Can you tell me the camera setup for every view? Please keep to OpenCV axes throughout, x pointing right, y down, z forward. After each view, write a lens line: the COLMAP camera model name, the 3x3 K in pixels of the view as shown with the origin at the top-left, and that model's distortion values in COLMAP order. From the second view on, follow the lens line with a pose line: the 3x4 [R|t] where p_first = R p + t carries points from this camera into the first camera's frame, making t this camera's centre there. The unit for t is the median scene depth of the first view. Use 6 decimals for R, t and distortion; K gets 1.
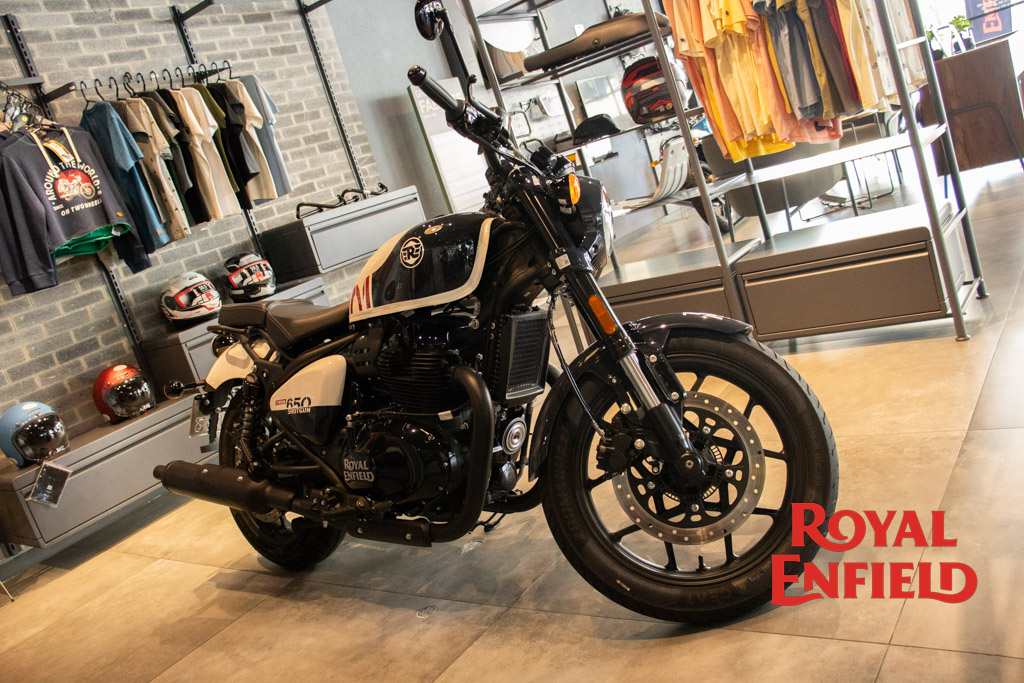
lens RADIAL K [[839.0, 0, 512.0], [0, 839.0, 341.5], [0, 0, 1]] dist [-0.166771, 0.128585]
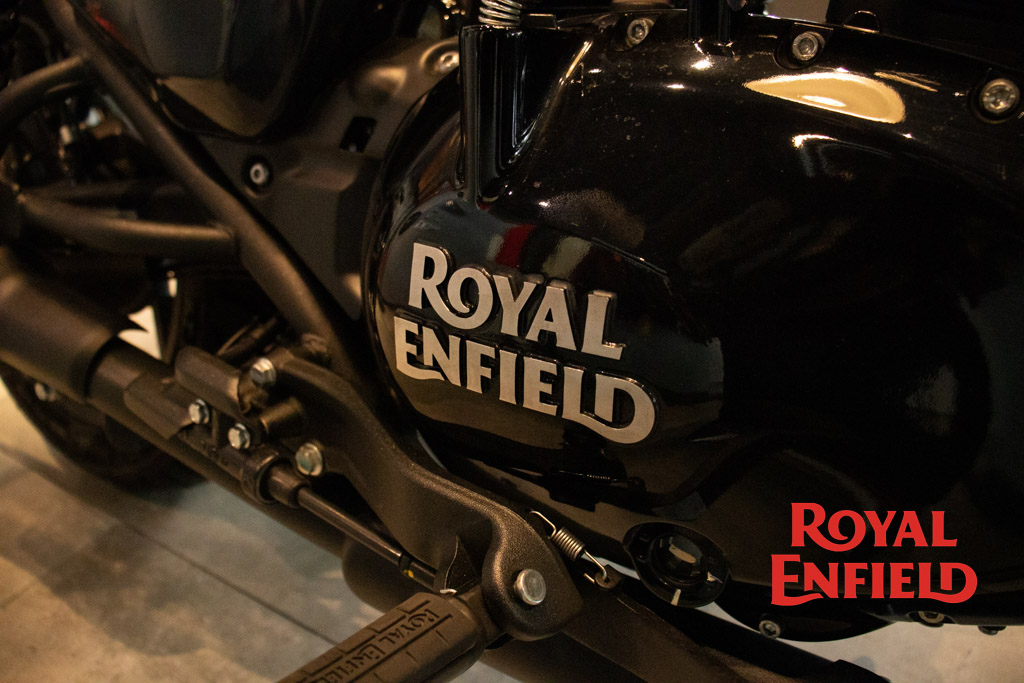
lens RADIAL K [[839.0, 0, 512.0], [0, 839.0, 341.5], [0, 0, 1]] dist [-0.166771, 0.128585]
pose [[0.978954, 0.136220, 0.151966, -0.234100], [-0.175476, 0.942029, 0.285987, 0.127477], [-0.104199, -0.306635, 0.946107, 0.967784]]
